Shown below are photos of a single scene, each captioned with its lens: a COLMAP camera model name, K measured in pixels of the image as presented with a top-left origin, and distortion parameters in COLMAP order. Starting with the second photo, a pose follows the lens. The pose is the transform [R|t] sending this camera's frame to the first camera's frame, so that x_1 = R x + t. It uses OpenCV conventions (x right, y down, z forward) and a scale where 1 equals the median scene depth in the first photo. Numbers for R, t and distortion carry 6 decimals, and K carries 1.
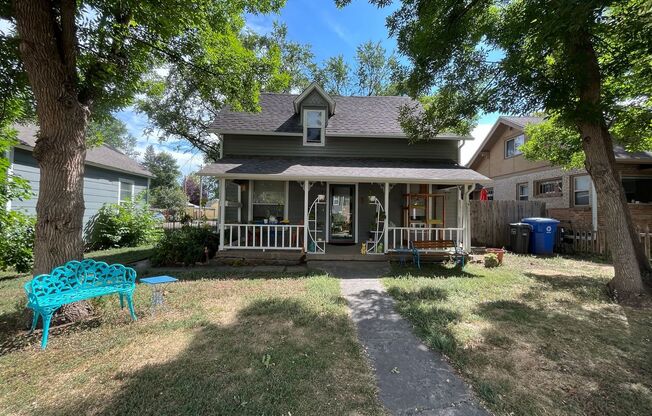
lens RADIAL K [[288.8, 0, 326.0], [0, 288.8, 208.0], [0, 0, 1]] dist [-0.000276, -0.000035]
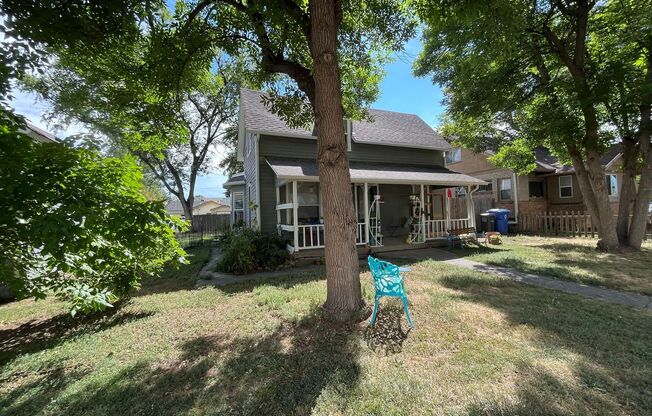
lens RADIAL K [[294.0, 0, 326.0], [0, 294.0, 208.0], [0, 0, 1]] dist [-0.000144, 0.000007]
pose [[0.919793, -0.033970, 0.390930, -0.659799], [0.035011, 0.999377, 0.004467, -0.007343], [-0.390838, 0.009578, 0.920410, 0.008788]]
